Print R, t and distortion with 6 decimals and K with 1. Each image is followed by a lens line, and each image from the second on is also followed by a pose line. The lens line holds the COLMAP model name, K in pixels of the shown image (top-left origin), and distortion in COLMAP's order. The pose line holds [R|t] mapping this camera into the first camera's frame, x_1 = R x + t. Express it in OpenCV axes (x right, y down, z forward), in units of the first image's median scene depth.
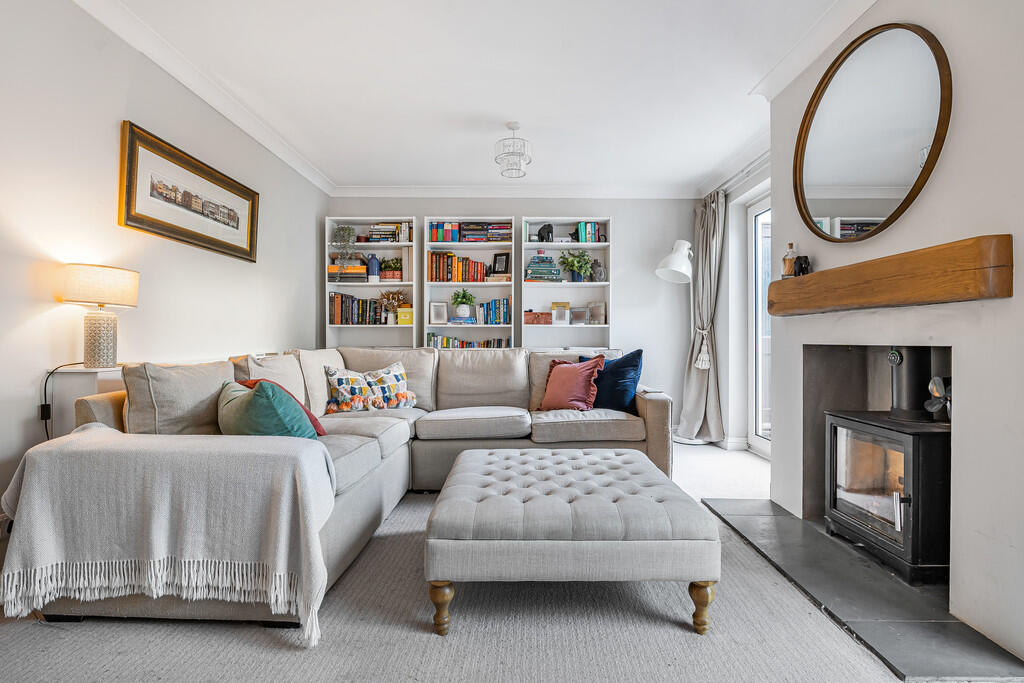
lens RADIAL K [[470.5, 0, 515.3], [0, 470.5, 336.1], [0, 0, 1]] dist [0.004397, -0.000738]
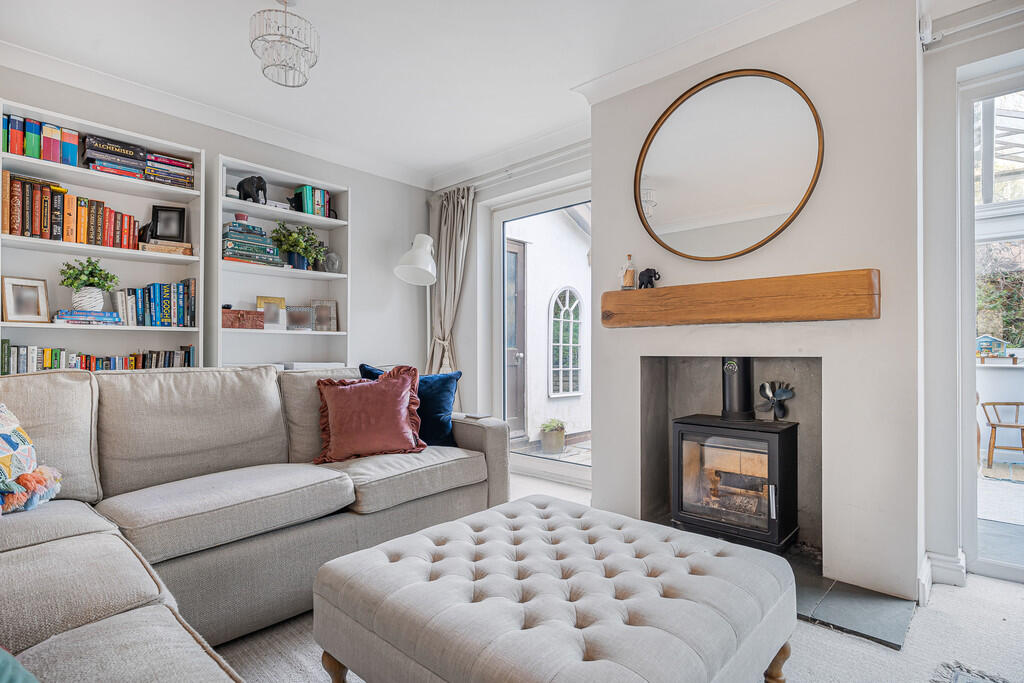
lens RADIAL K [[512.1, 0, 507.8], [0, 512.1, 349.2], [0, 0, 1]] dist [-0.007770, 0.002282]
pose [[0.678492, 0.000935, 0.734607, -0.217927], [-0.003264, 0.999993, 0.001742, 0.000977], [-0.734600, -0.003580, 0.678491, 0.259204]]
